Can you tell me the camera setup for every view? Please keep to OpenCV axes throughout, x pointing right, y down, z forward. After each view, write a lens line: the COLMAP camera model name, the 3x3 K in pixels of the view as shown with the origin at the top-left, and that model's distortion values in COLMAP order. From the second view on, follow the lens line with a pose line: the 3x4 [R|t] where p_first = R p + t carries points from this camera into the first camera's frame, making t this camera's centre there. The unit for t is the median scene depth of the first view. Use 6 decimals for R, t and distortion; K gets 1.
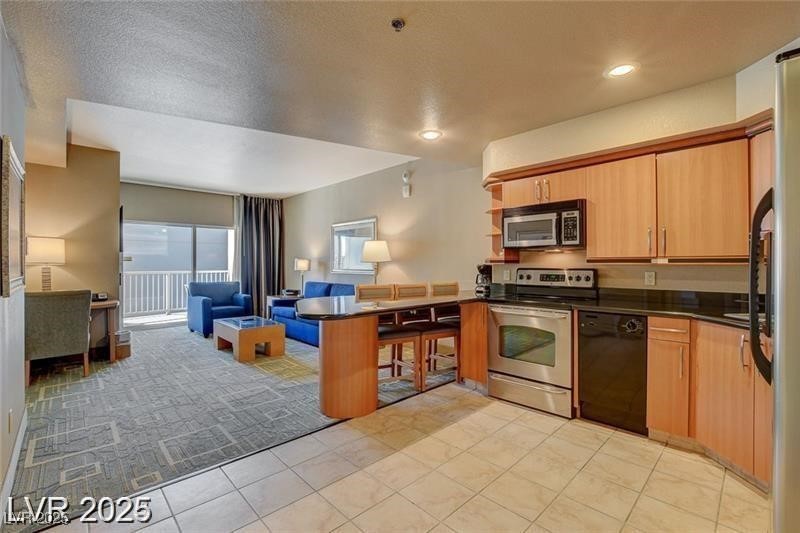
lens RADIAL K [[353.2, 0, 398.7], [0, 353.2, 264.1], [0, 0, 1]] dist [-0.023370, 0.000469]
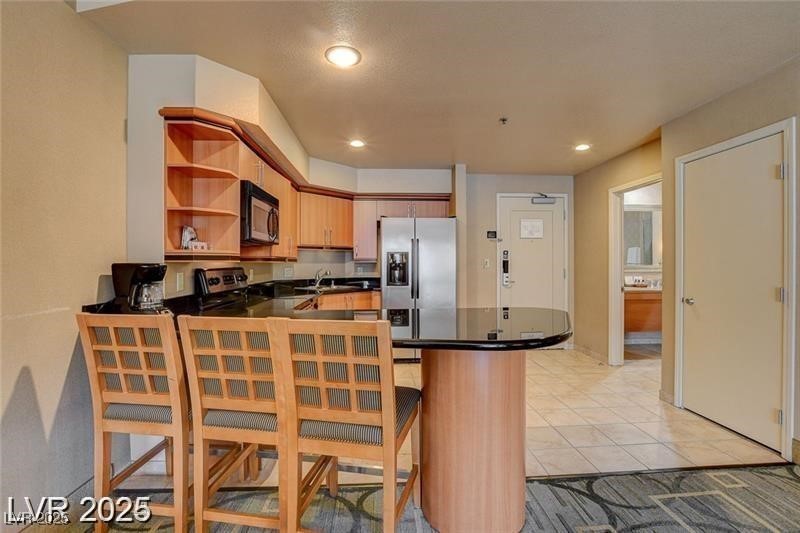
lens RADIAL K [[364.6, 0, 398.2], [0, 364.6, 264.7], [0, 0, 1]] dist [-0.028364, 0.000619]
pose [[-0.756240, 0.000557, 0.654294, -0.415105], [0.005440, 0.999970, 0.005437, 0.003884], [-0.654272, 0.007671, -0.756220, 1.445089]]
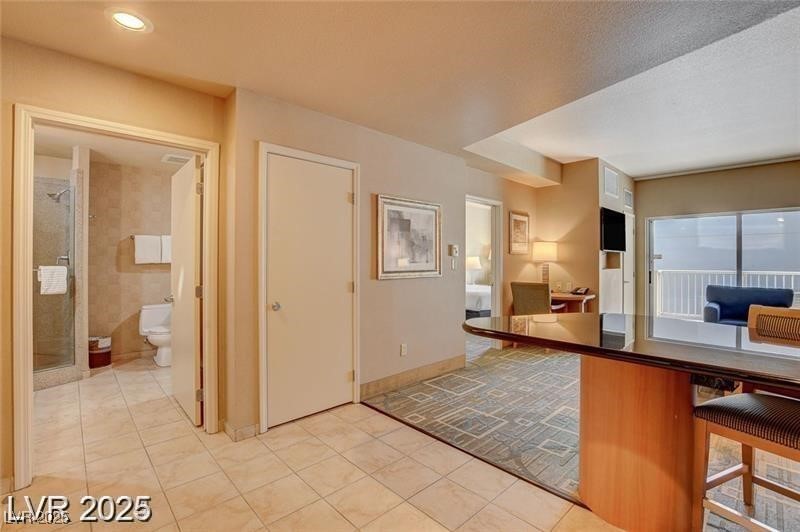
lens RADIAL K [[361.1, 0, 398.4], [0, 361.1, 259.3], [0, 0, 1]] dist [-0.030558, -0.000257]
pose [[-0.011994, -0.005255, -0.999914, 0.432966], [-0.004000, 0.999978, -0.005207, 0.000025], [0.999920, 0.003937, -0.012015, 0.581455]]
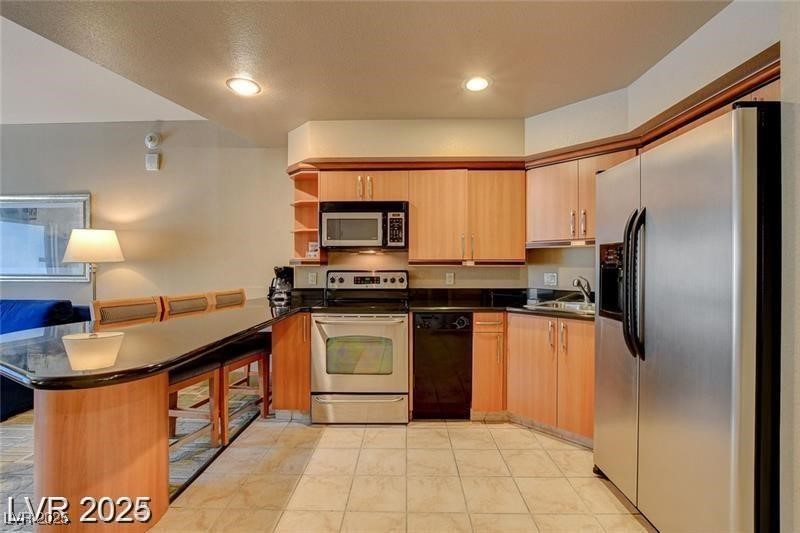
lens RADIAL K [[353.2, 0, 398.7], [0, 353.2, 264.1], [0, 0, 1]] dist [-0.023370, 0.000469]
pose [[0.710795, 0.002861, 0.703394, -0.188815], [-0.000502, 0.999994, -0.003560, -0.001728], [-0.703399, 0.002177, 0.710792, 0.267748]]
